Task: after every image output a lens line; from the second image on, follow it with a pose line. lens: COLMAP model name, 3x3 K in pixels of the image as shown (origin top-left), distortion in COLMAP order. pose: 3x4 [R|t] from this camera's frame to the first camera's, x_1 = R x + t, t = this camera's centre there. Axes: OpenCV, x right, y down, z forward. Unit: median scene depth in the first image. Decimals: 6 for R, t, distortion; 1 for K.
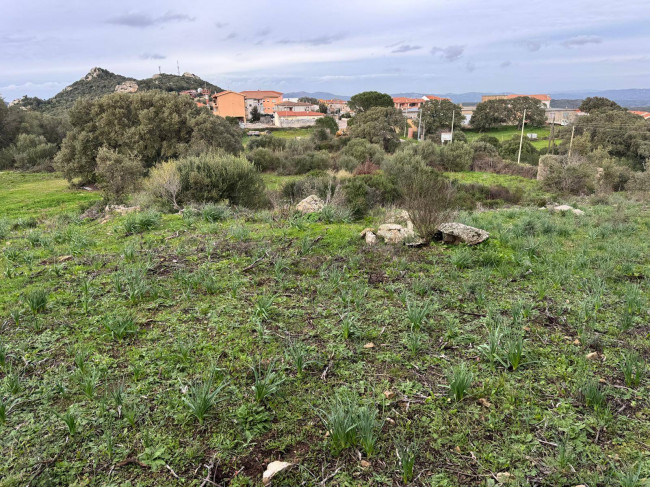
lens RADIAL K [[453.1, 0, 322.4], [0, 453.1, 245.0], [0, 0, 1]] dist [0.051100, -0.060272]
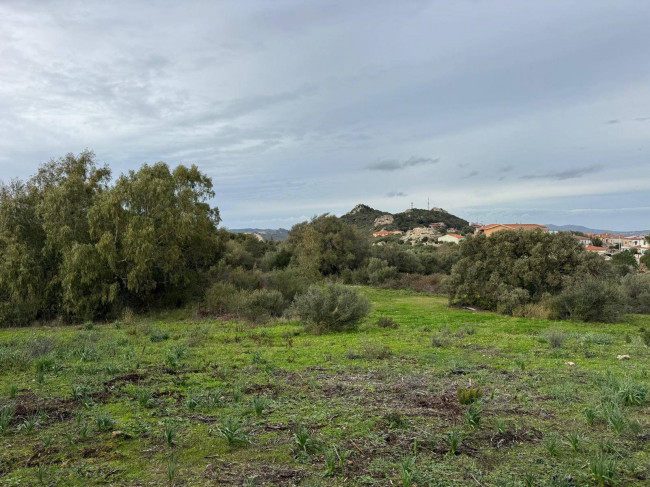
lens RADIAL K [[453.1, 0, 312.0], [0, 453.1, 241.7], [0, 0, 1]] dist [0.051100, -0.060272]
pose [[0.877457, 0.030604, -0.478677, -0.632644], [-0.163488, 0.957286, -0.238484, 0.102727], [0.450933, 0.287518, 0.844981, -0.362547]]
